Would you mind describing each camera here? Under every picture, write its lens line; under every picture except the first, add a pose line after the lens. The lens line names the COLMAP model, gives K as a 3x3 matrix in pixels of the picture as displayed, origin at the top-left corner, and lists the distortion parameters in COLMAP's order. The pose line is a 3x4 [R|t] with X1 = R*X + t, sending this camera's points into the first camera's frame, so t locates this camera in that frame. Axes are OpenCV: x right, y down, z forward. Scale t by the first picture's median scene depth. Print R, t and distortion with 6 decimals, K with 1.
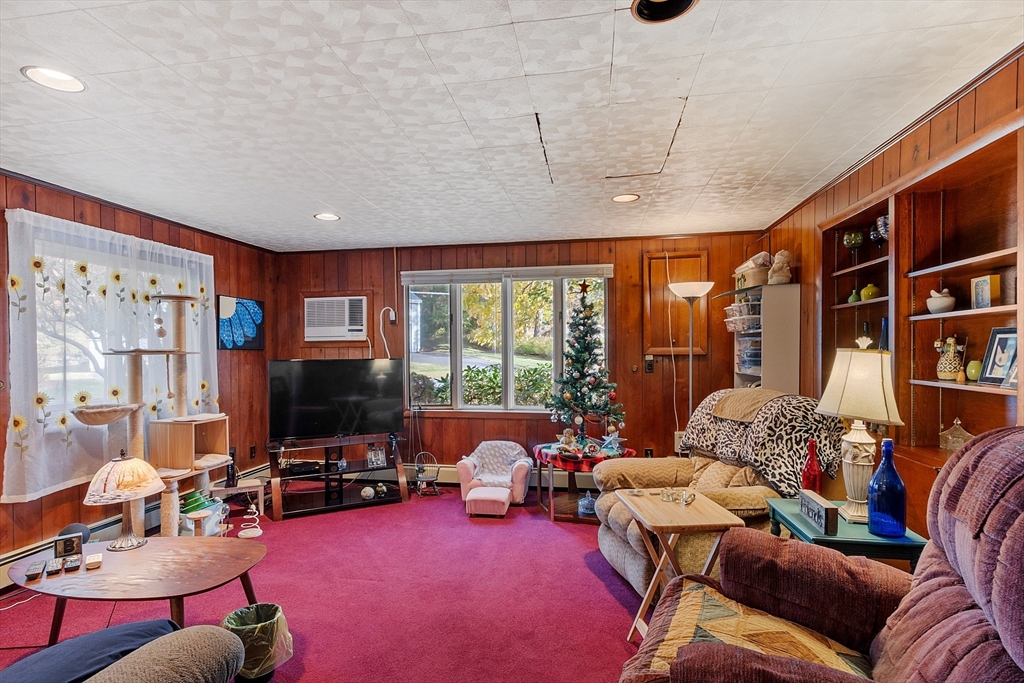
lens RADIAL K [[534.9, 0, 497.2], [0, 534.9, 359.8], [0, 0, 1]] dist [-0.000288, 0.000301]
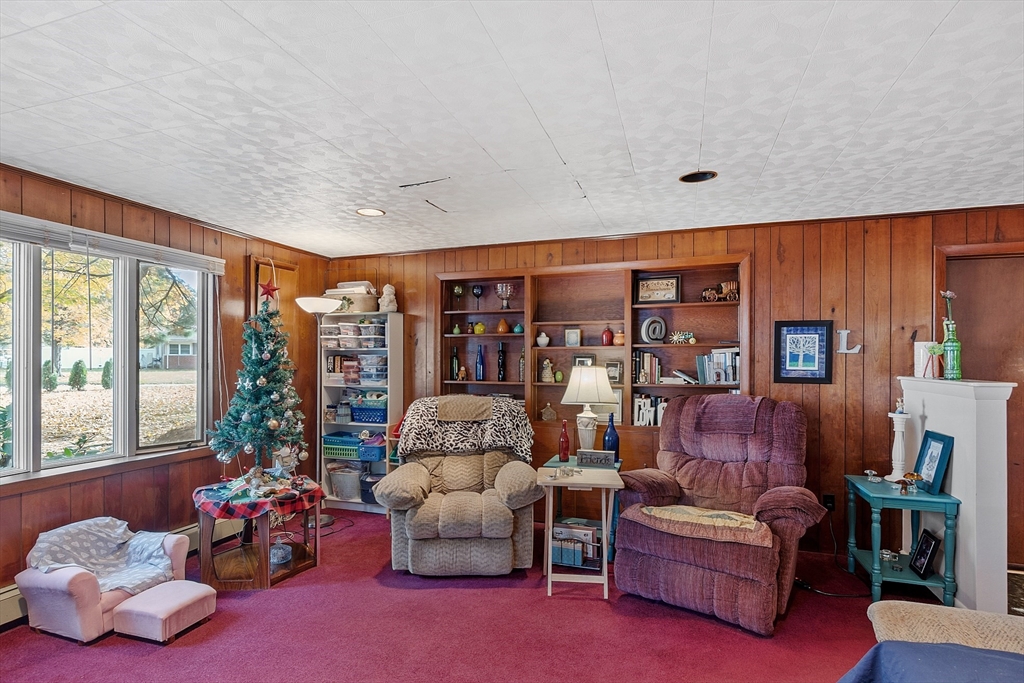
lens RADIAL K [[534.9, 0, 497.2], [0, 534.9, 359.8], [0, 0, 1]] dist [-0.000288, 0.000301]
pose [[0.131292, 0.005739, 0.991327, -0.773966], [0.014170, 0.999870, -0.007665, -0.021357], [-0.991242, 0.015053, 0.131194, 0.705322]]
